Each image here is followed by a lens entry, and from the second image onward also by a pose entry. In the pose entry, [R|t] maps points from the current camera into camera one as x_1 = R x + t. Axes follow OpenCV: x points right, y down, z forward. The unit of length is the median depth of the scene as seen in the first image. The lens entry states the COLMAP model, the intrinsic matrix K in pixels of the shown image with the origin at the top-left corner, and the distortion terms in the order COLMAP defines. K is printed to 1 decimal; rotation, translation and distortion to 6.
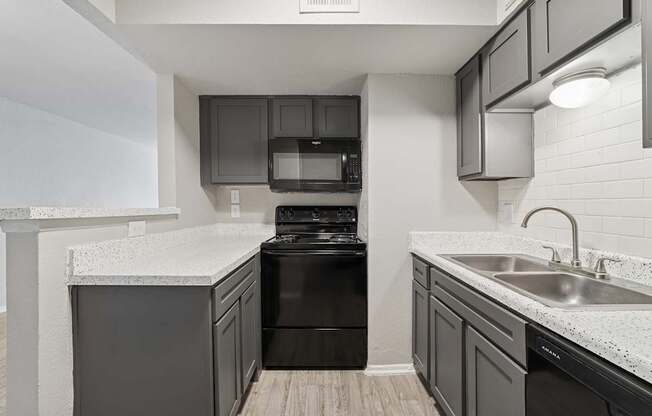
lens RADIAL K [[263.1, 0, 327.7], [0, 263.1, 208.2], [0, 0, 1]] dist [-0.000755, 0.000003]
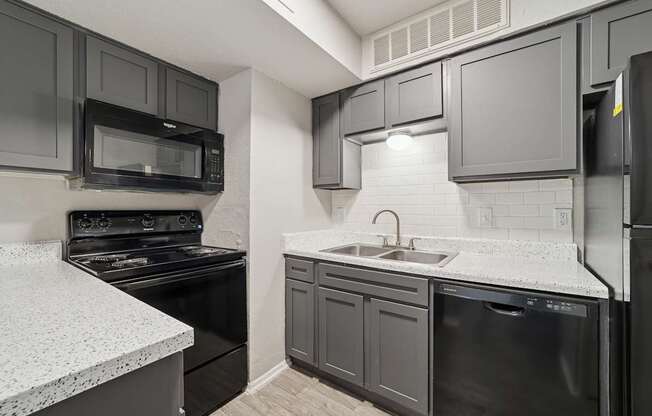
lens RADIAL K [[263.1, 0, 327.7], [0, 263.1, 208.2], [0, 0, 1]] dist [-0.000755, 0.000003]
pose [[0.598879, -0.000738, 0.800839, -0.426299], [0.011118, 0.999911, -0.007393, -0.004787], [-0.800763, 0.013331, 0.598833, 0.228937]]
